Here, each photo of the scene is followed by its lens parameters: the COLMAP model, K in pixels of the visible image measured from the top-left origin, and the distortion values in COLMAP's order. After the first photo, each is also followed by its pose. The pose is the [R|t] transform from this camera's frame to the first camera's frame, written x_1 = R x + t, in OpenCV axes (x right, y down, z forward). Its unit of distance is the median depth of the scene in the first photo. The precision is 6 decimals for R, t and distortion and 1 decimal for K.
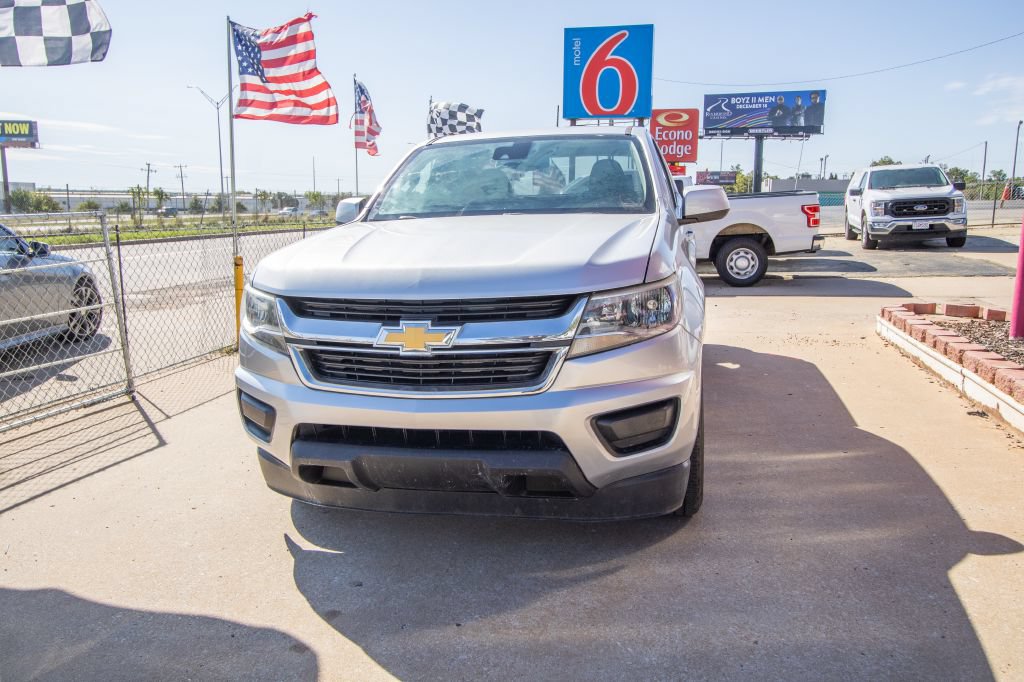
lens RADIAL K [[795.3, 0, 511.3], [0, 795.3, 333.7], [0, 0, 1]] dist [-0.019083, 0.043806]
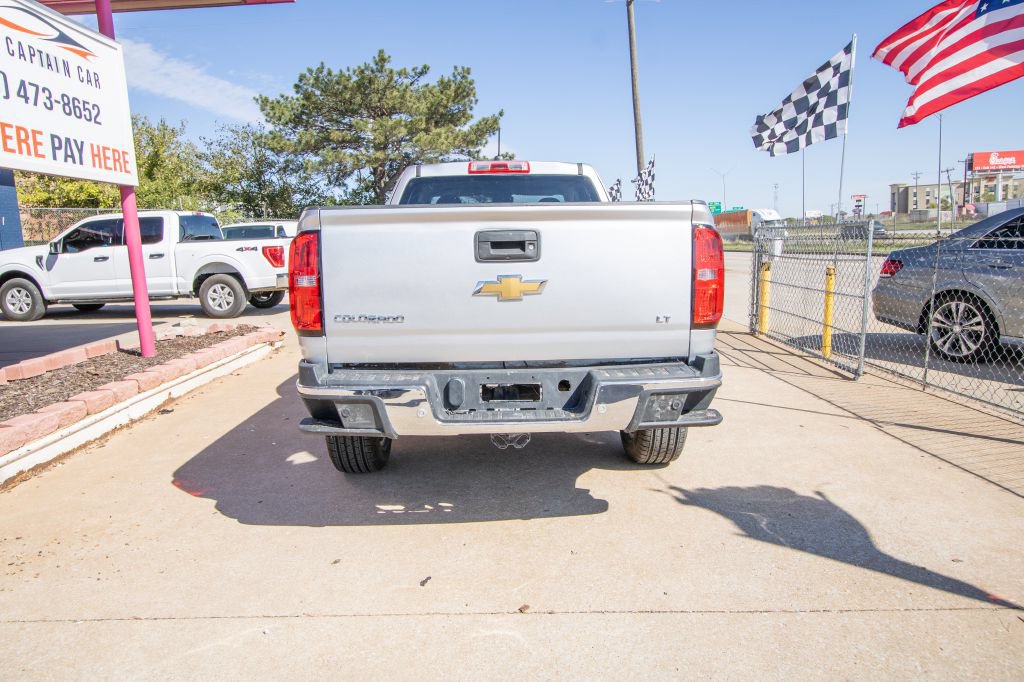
lens RADIAL K [[689.8, 0, 502.8], [0, 689.8, 328.4], [0, 0, 1]] dist [-0.015909, 0.018152]
pose [[-0.972233, 0.074533, -0.221827, 0.339477], [0.008601, 0.958664, 0.284411, -0.382299], [0.233856, 0.274606, -0.932686, 2.415126]]
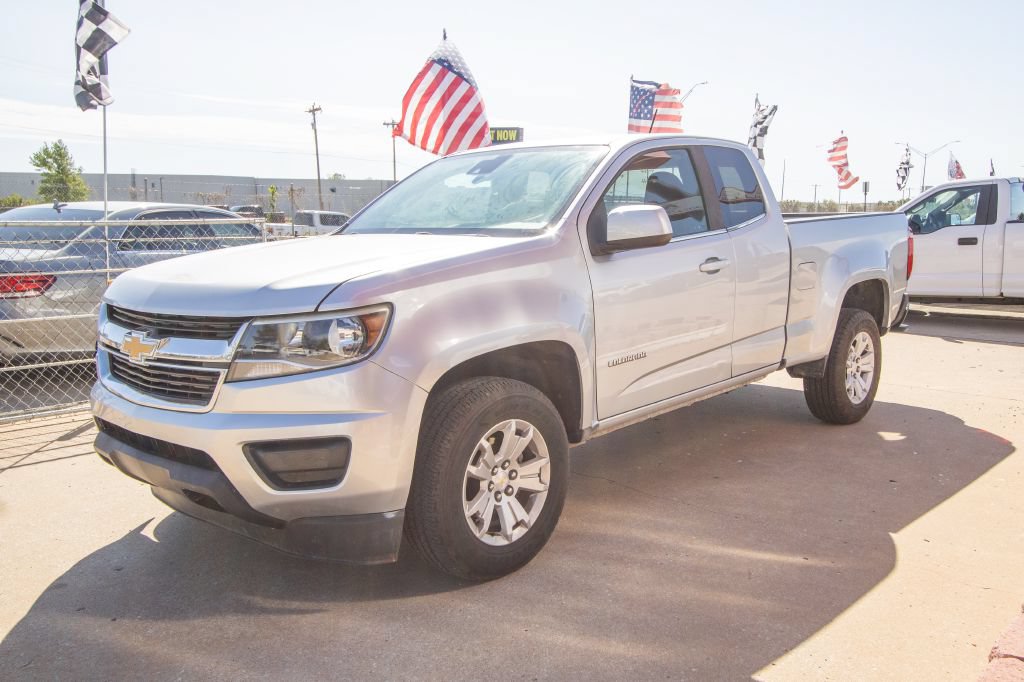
lens RADIAL K [[887.2, 0, 561.4], [0, 887.2, 351.2], [0, 0, 1]] dist [-0.014693, 0.046042]
pose [[0.879496, 0.092935, -0.466744, 0.581860], [-0.095623, 0.995255, 0.017986, -0.040541], [0.466201, 0.028813, 0.884209, 0.131129]]
